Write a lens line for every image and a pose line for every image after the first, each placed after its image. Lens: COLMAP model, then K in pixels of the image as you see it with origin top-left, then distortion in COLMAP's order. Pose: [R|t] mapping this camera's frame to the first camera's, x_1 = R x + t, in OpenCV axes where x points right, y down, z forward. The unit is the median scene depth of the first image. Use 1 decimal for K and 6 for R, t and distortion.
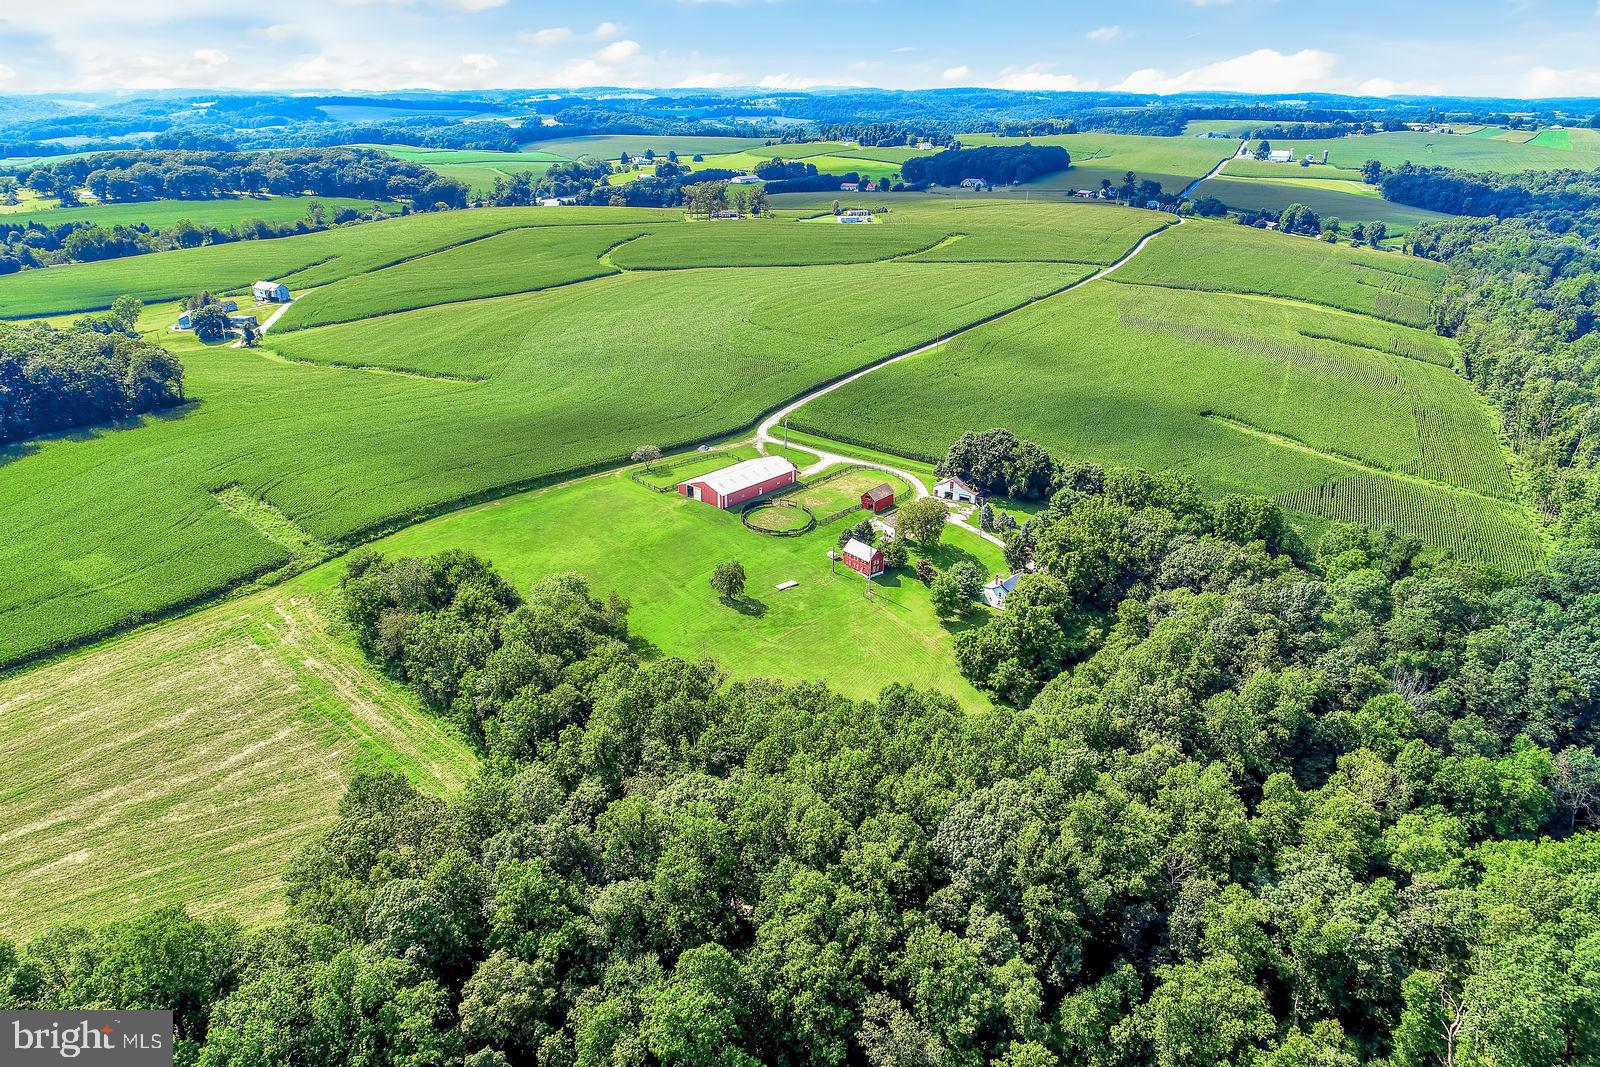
lens RADIAL K [[1074.3, 0, 800.0], [0, 1074.3, 533.5], [0, 0, 1]] dist [0.002253, 0.000100]
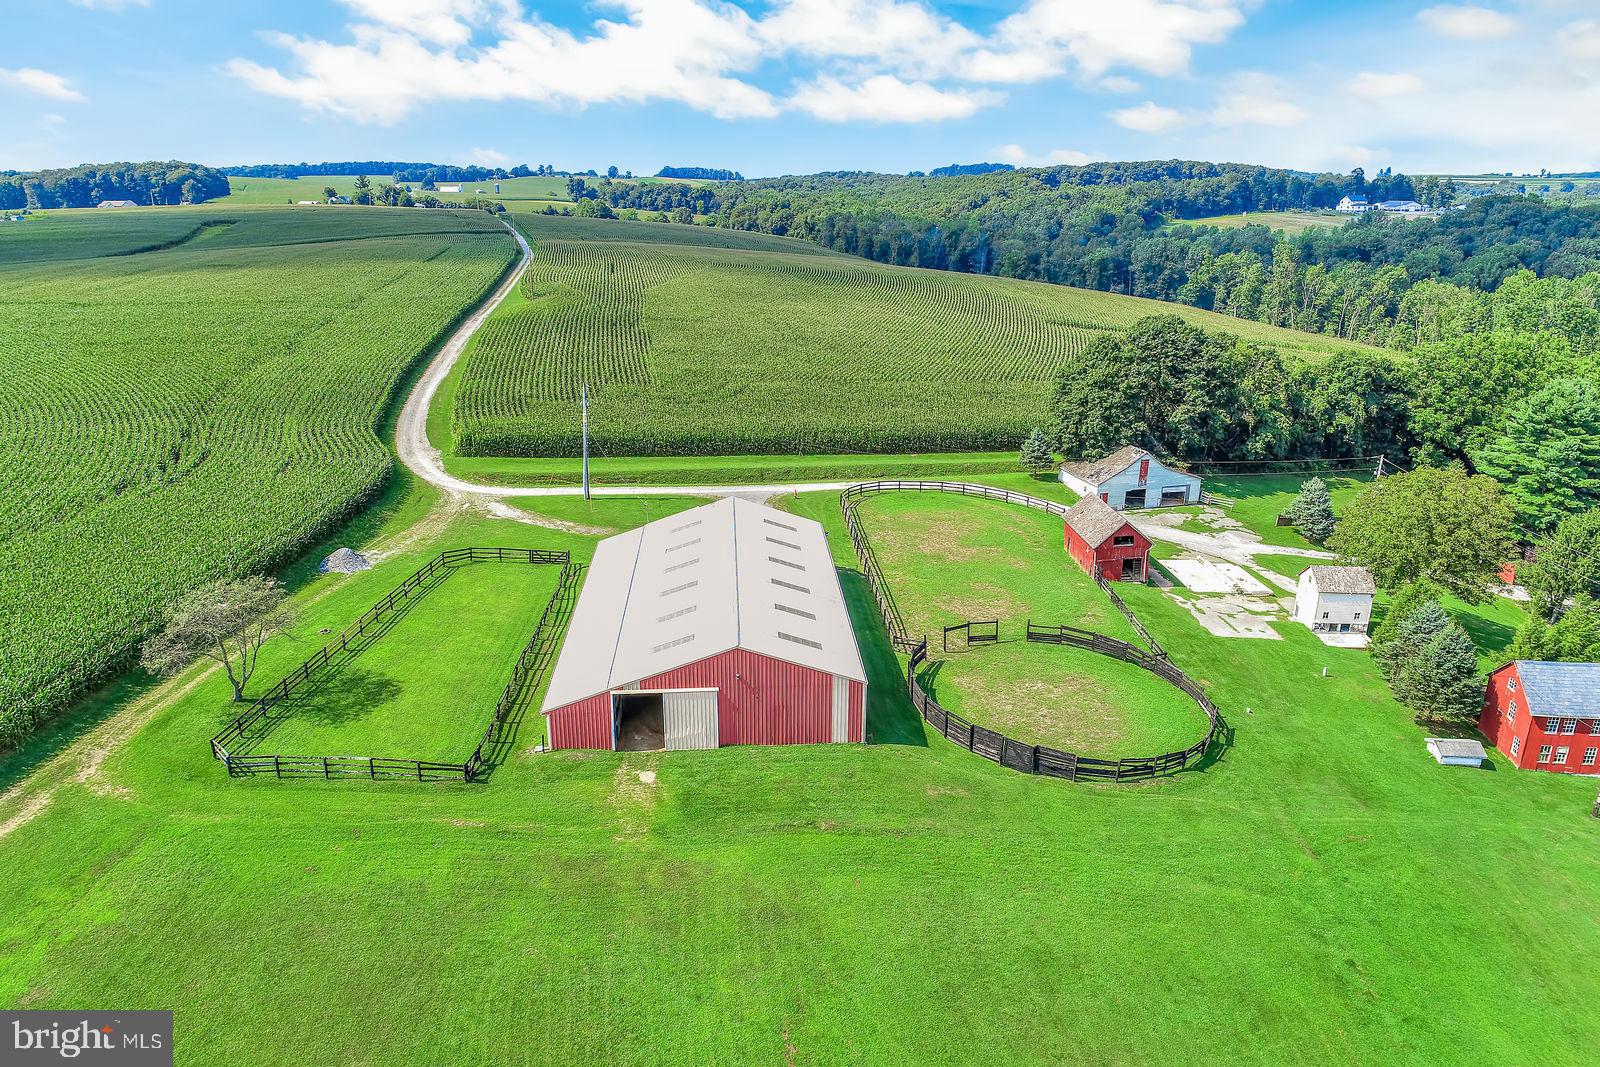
lens RADIAL K [[1070.1, 0, 800.0], [0, 1070.1, 533.5], [0, 0, 1]] dist [0.001075, 0.000514]
pose [[0.693935, -0.225516, 0.683811, -0.089400], [0.278125, 0.959931, 0.034335, -0.030335], [-0.664154, 0.166359, 0.728851, 0.352155]]
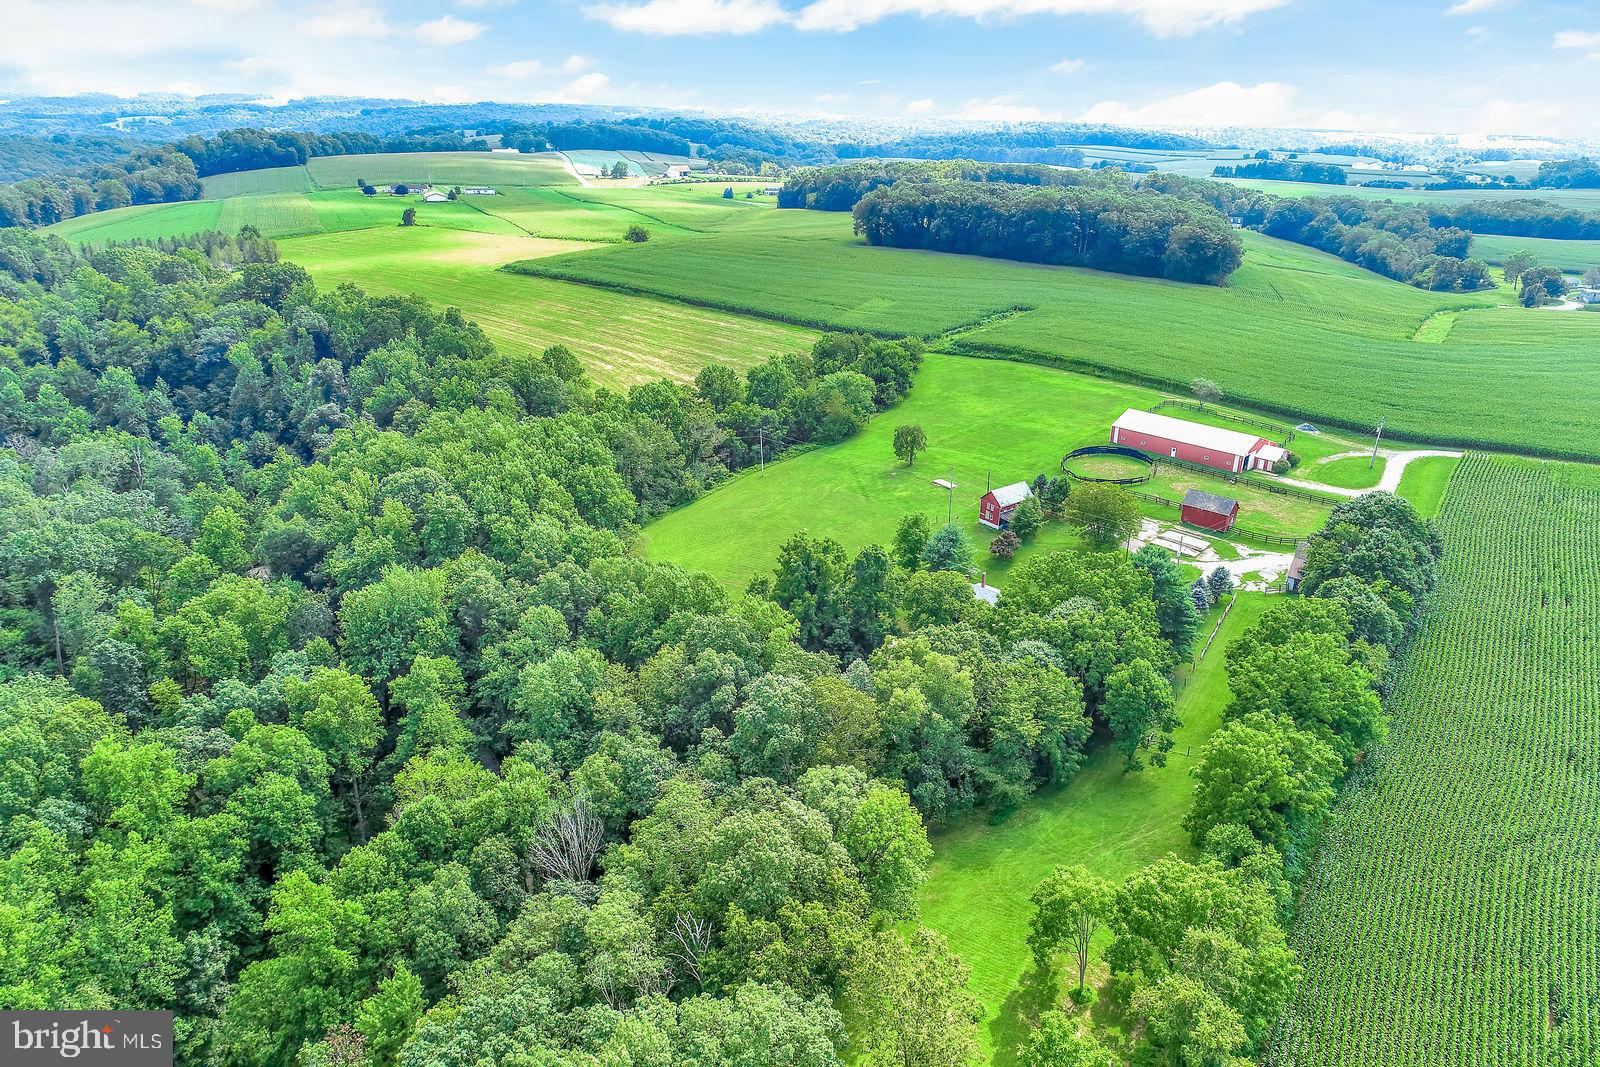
lens RADIAL K [[1076.4, 0, 800.0], [0, 1076.4, 533.5], [0, 0, 1]] dist [0.002979, 0.000827]
pose [[-0.026850, 0.378242, -0.925317, 0.301206], [-0.399769, 0.844346, 0.356743, -0.067744], [0.916223, 0.379492, 0.128539, 0.291563]]
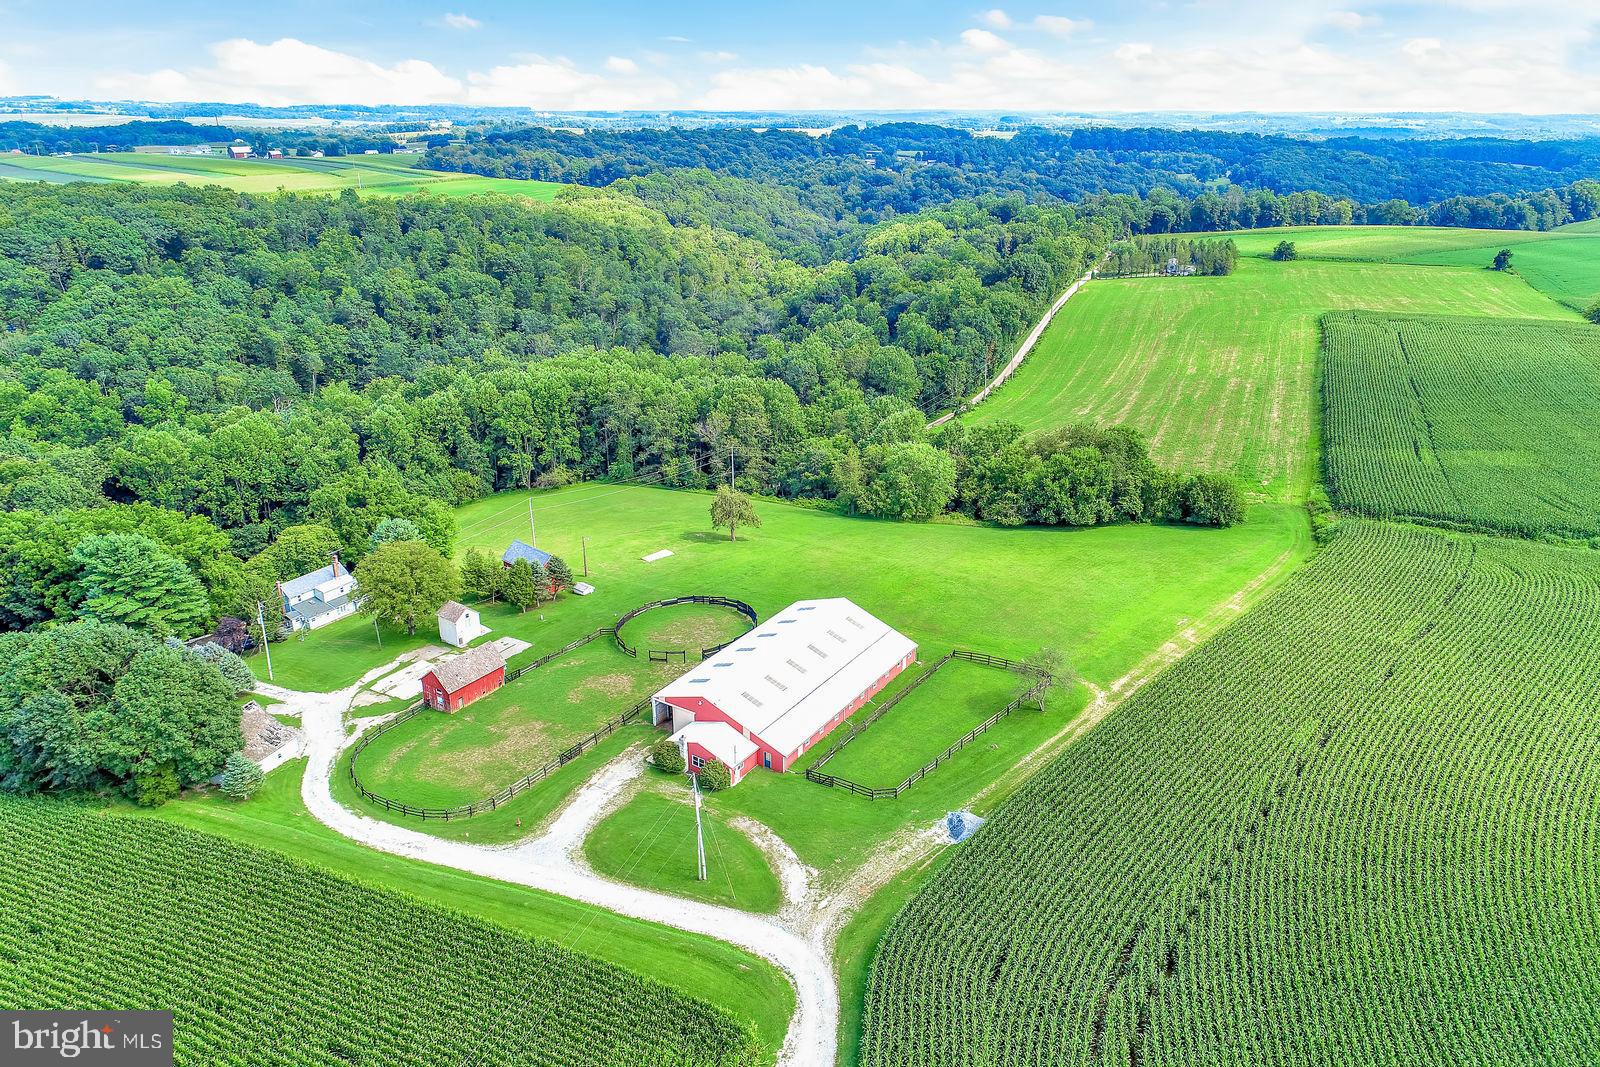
lens RADIAL K [[1071.7, 0, 800.0], [0, 1071.7, 533.5], [0, 0, 1]] dist [0.000675, -0.002018]
pose [[-0.987240, 0.047567, -0.151966, -0.000088], [-0.073022, 0.712845, 0.697510, -0.166807], [0.141507, 0.699707, -0.700276, 0.547431]]
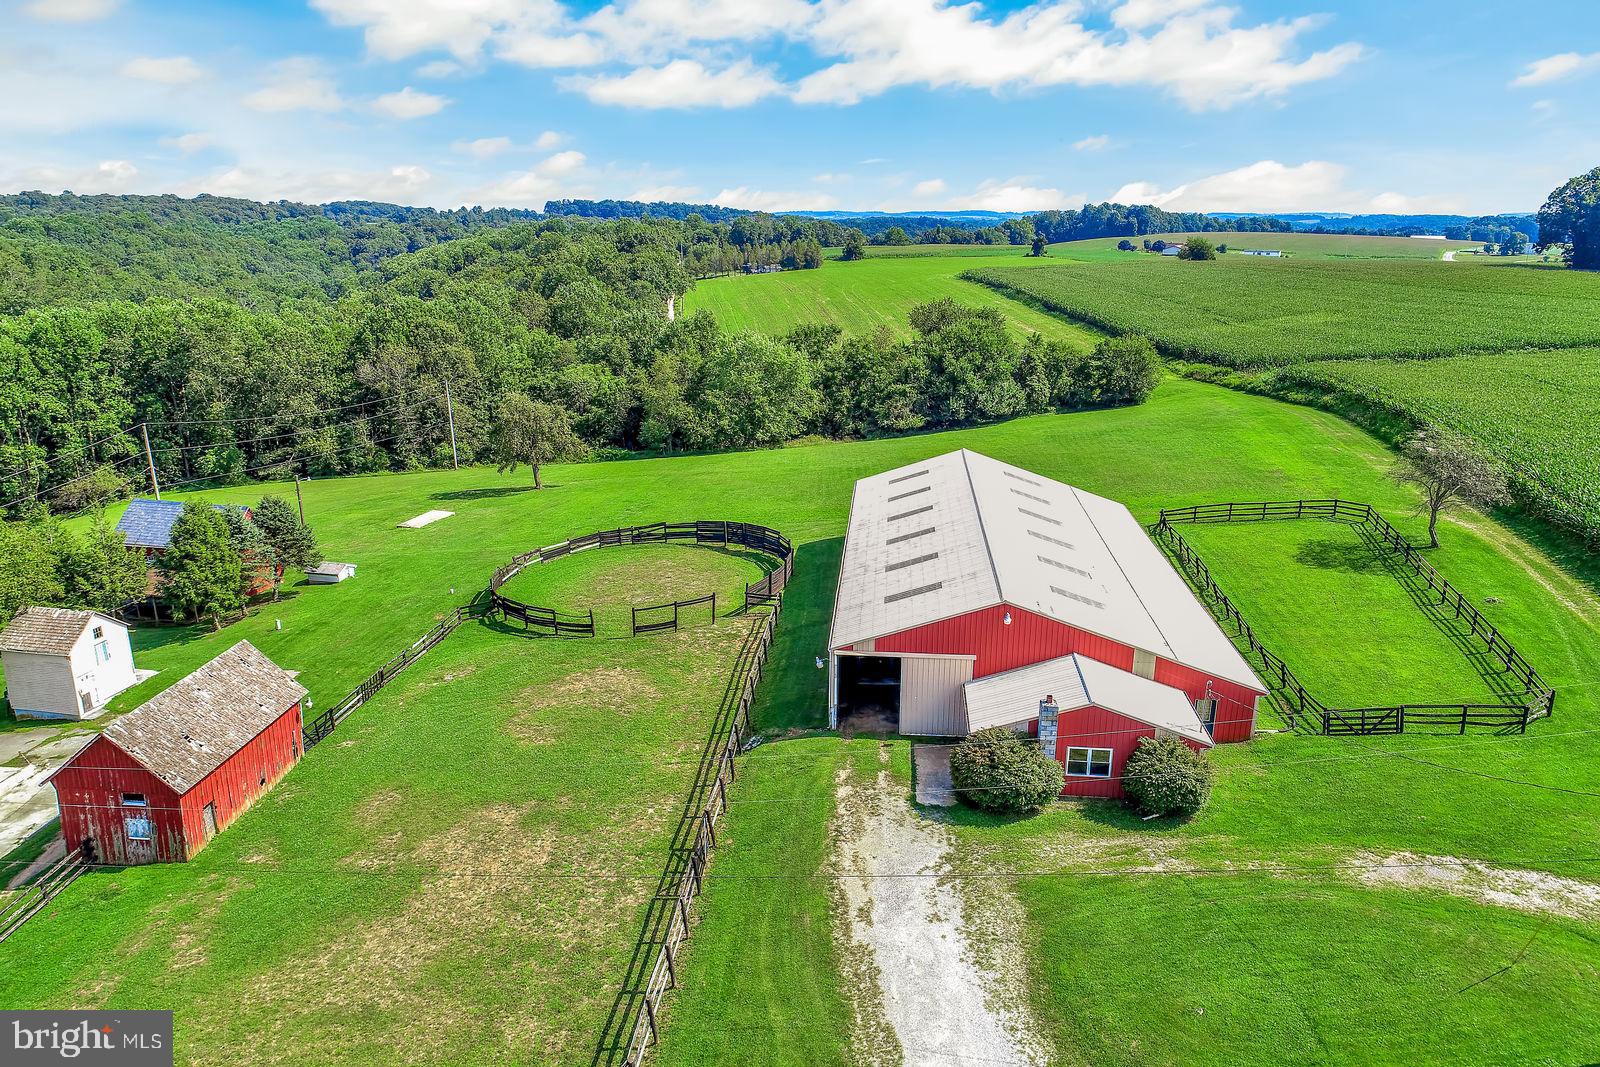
lens RADIAL K [[1074.3, 0, 800.0], [0, 1074.3, 533.5], [0, 0, 1]] dist [0.002253, 0.000100]
pose [[-0.796606, 0.168613, -0.580507, 0.036533], [-0.237902, 0.795370, 0.557485, -0.067931], [0.555717, 0.582199, -0.593483, 0.475498]]
